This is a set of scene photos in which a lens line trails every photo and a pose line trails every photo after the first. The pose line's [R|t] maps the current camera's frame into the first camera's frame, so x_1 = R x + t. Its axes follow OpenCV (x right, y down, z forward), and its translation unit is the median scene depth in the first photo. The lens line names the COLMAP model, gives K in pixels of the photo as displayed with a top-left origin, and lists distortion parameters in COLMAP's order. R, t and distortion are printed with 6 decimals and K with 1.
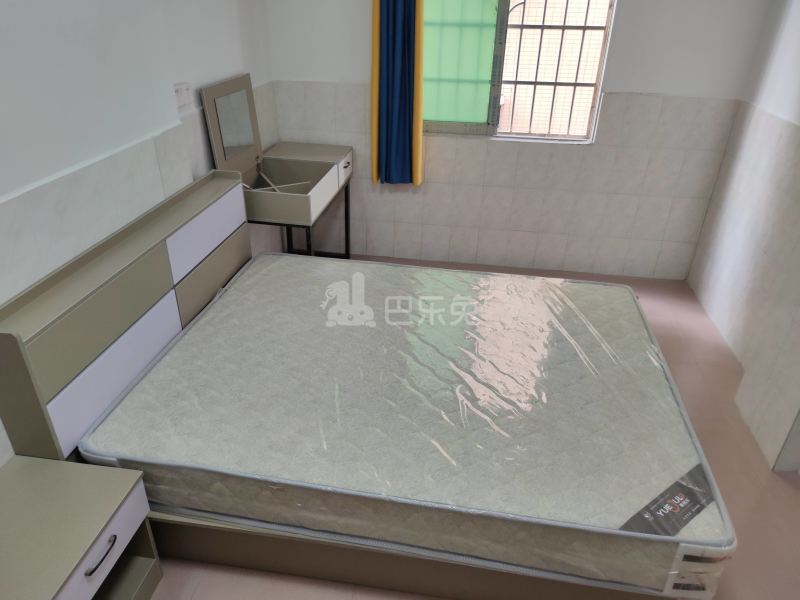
lens RADIAL K [[559.7, 0, 400.9], [0, 559.7, 311.1], [0, 0, 1]] dist [-0.000303, 0.000183]
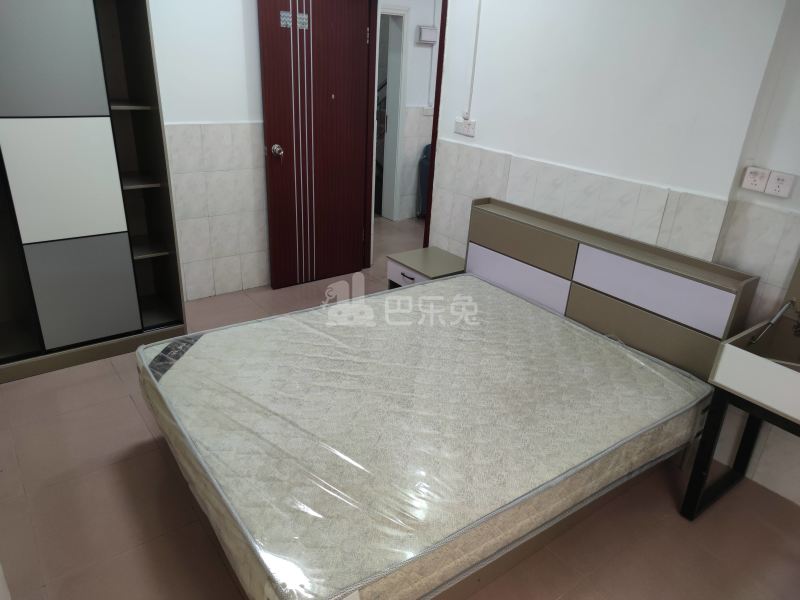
lens RADIAL K [[568.5, 0, 396.6], [0, 568.5, 304.5], [0, 0, 1]] dist [0.088405, -0.103806]
pose [[-0.706187, 0.236835, -0.667240, 0.758420], [-0.405428, 0.637334, 0.655312, -0.702495], [0.580456, 0.733290, -0.354057, 1.270834]]
